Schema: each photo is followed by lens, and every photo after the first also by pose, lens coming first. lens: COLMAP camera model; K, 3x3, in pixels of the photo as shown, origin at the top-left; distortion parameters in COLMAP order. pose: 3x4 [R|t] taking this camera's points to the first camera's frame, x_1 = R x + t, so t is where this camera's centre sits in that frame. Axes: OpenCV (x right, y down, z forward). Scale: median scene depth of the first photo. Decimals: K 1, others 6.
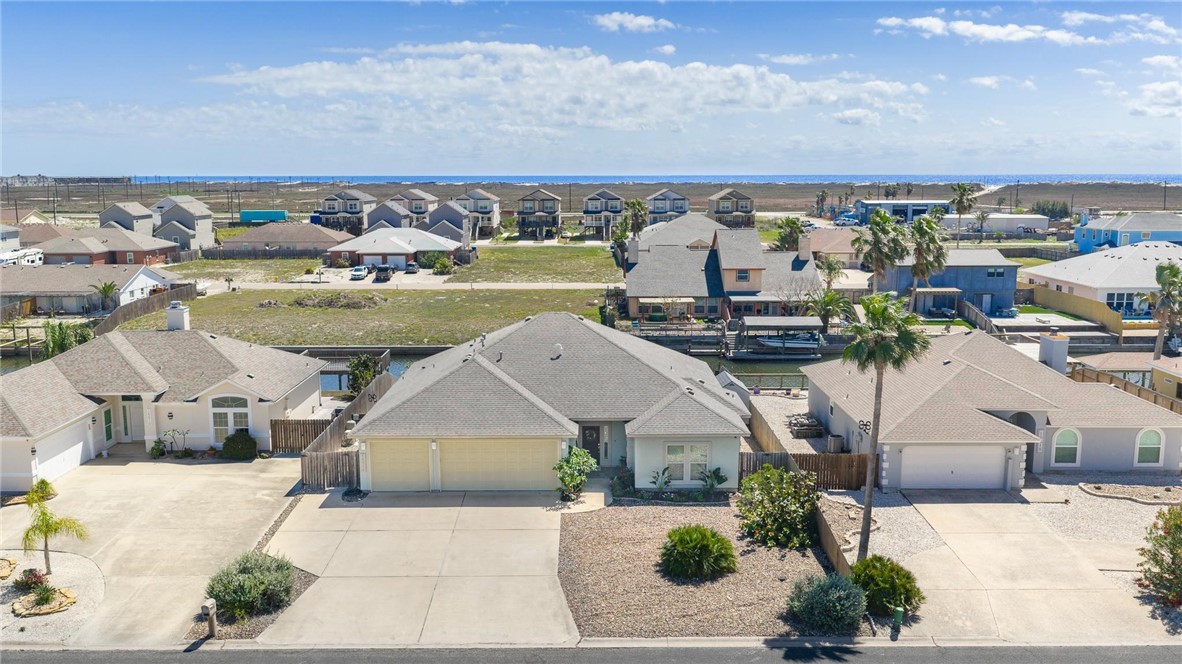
lens RADIAL K [[1025.3, 0, 591.0], [0, 1025.3, 332.0], [0, 0, 1]] dist [0.000736, -0.002603]
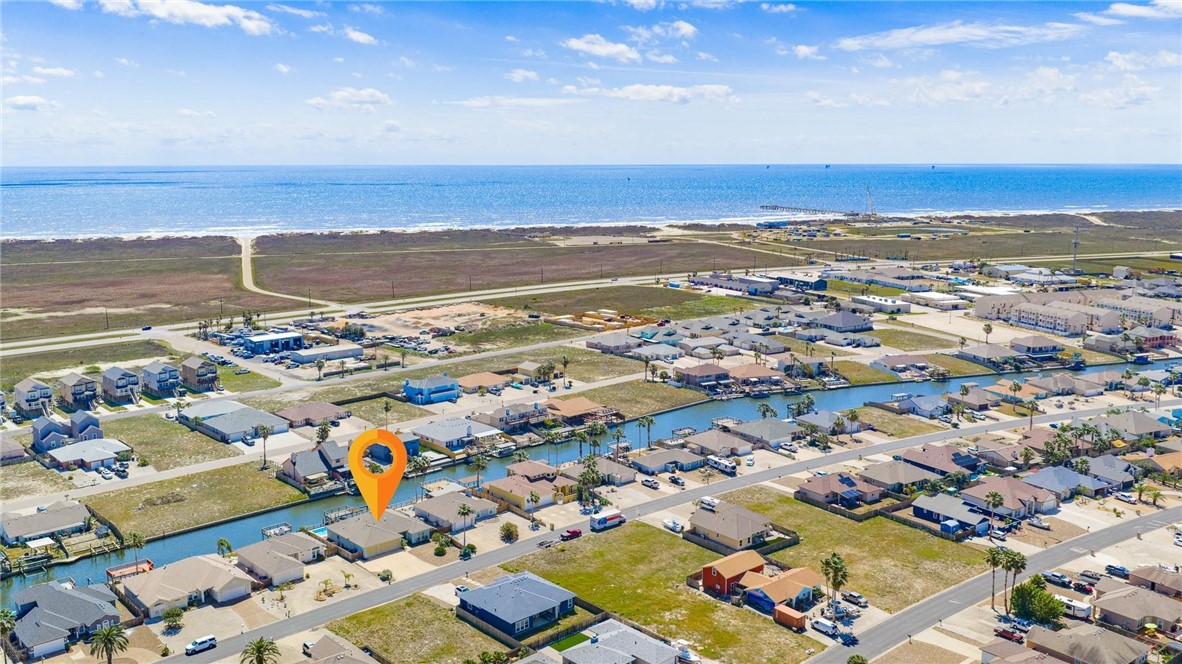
lens RADIAL K [[1025.3, 0, 591.0], [0, 1025.3, 332.0], [0, 0, 1]] dist [0.000736, -0.002603]
pose [[0.731542, -0.114082, 0.672184, -1.244604], [0.100293, 0.993183, 0.059412, -0.525536], [-0.674380, 0.023952, 0.737996, -1.607156]]
